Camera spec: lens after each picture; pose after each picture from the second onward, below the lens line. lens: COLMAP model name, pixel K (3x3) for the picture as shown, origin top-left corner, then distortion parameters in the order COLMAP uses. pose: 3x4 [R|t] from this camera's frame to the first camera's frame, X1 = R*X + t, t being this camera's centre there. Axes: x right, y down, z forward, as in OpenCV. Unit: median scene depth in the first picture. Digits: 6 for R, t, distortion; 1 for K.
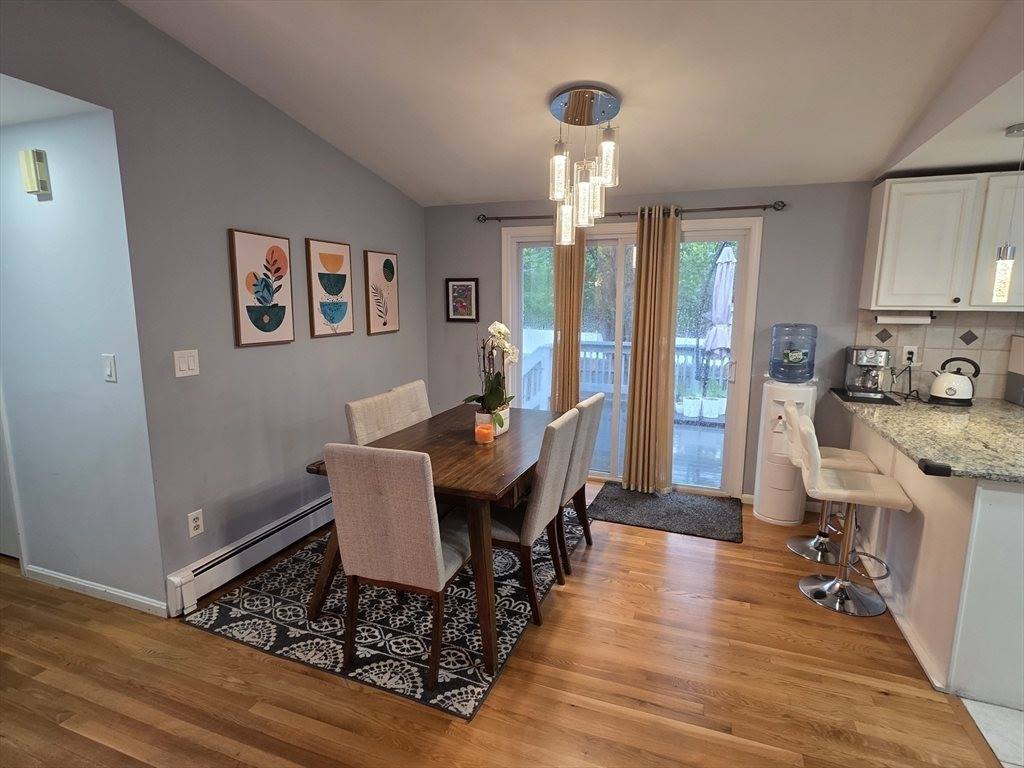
lens RADIAL K [[526.8, 0, 518.8], [0, 526.8, 385.6], [0, 0, 1]] dist [-0.000778, 0.002893]
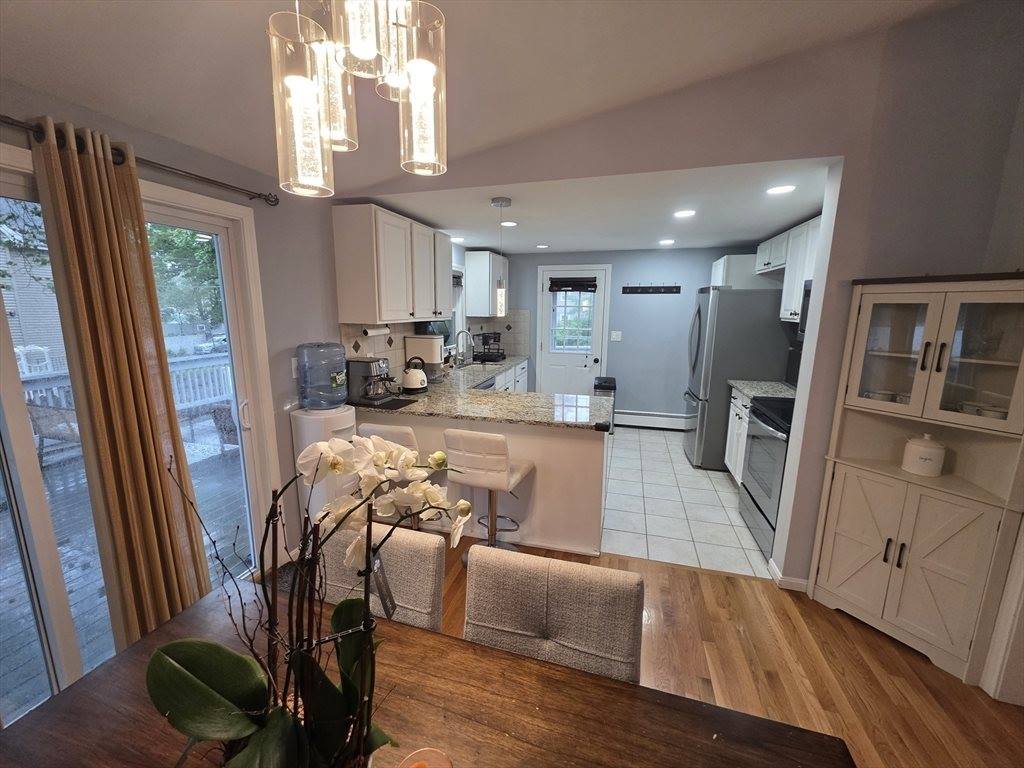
lens RADIAL K [[407.9, 0, 509.9], [0, 407.9, 384.9], [0, 0, 1]] dist [0.003417, -0.000208]
pose [[-0.057074, -0.191928, 0.979748, -0.245259], [0.161490, 0.966650, 0.198770, -0.174753], [-0.985223, 0.169564, -0.024176, 0.919813]]
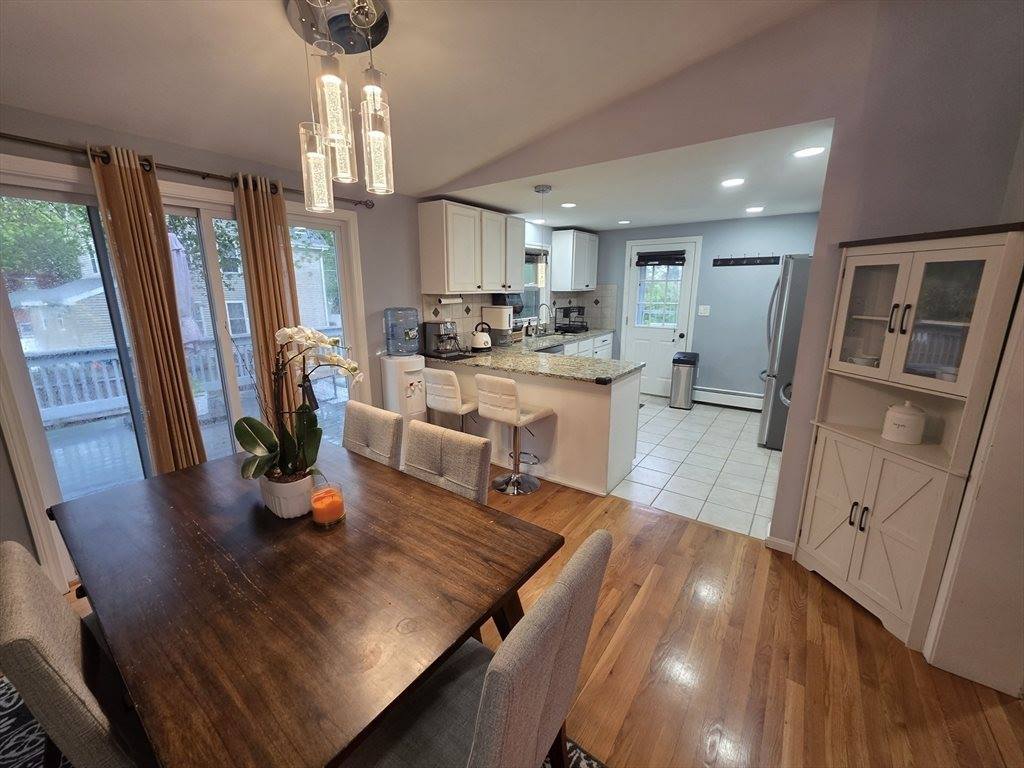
lens RADIAL K [[407.9, 0, 507.5], [0, 407.9, 382.0], [0, 0, 1]] dist [0.003417, -0.000208]
pose [[0.281676, -0.223494, 0.933118, -0.427250], [0.166256, 0.969153, 0.181938, -0.104821], [-0.944996, 0.103888, 0.310144, 0.633374]]
